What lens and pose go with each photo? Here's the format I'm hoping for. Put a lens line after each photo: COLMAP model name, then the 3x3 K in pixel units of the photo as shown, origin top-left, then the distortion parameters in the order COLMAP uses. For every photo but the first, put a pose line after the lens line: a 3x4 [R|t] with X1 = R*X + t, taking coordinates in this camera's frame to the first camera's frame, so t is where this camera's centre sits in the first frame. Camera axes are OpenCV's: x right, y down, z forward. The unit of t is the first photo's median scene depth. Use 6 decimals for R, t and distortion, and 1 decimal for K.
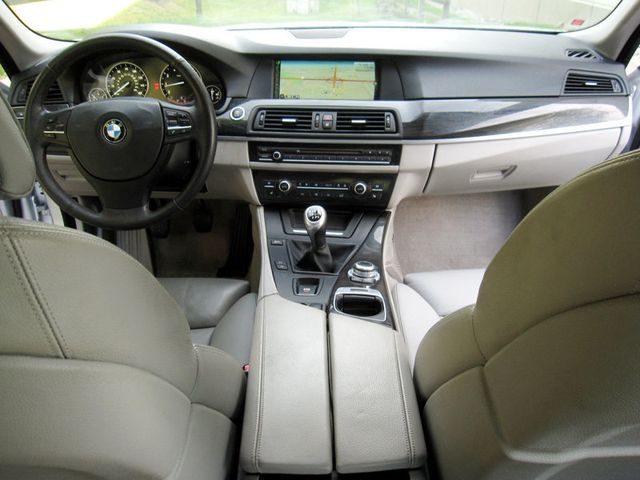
lens RADIAL K [[520.9, 0, 320.0], [0, 520.9, 240.0], [0, 0, 1]] dist [-0.013193, 0.000160]
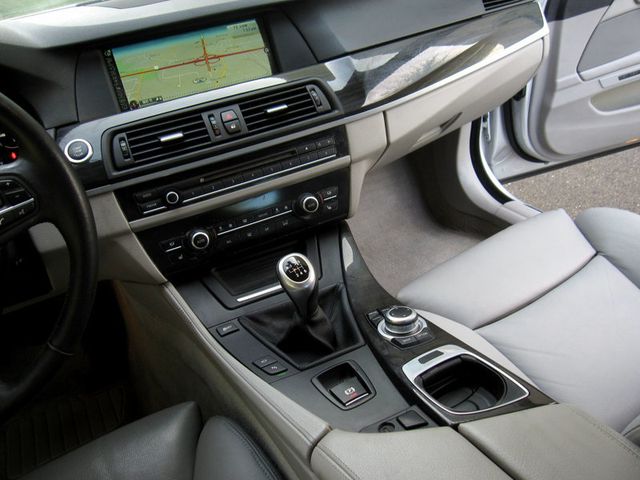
lens RADIAL K [[520.9, 0, 320.0], [0, 520.9, 240.0], [0, 0, 1]] dist [-0.013193, 0.000160]
pose [[0.855252, -0.353369, 0.379045, -0.182384], [0.344078, 0.934170, 0.094537, -0.113614], [-0.387499, 0.049567, 0.920537, 0.372918]]
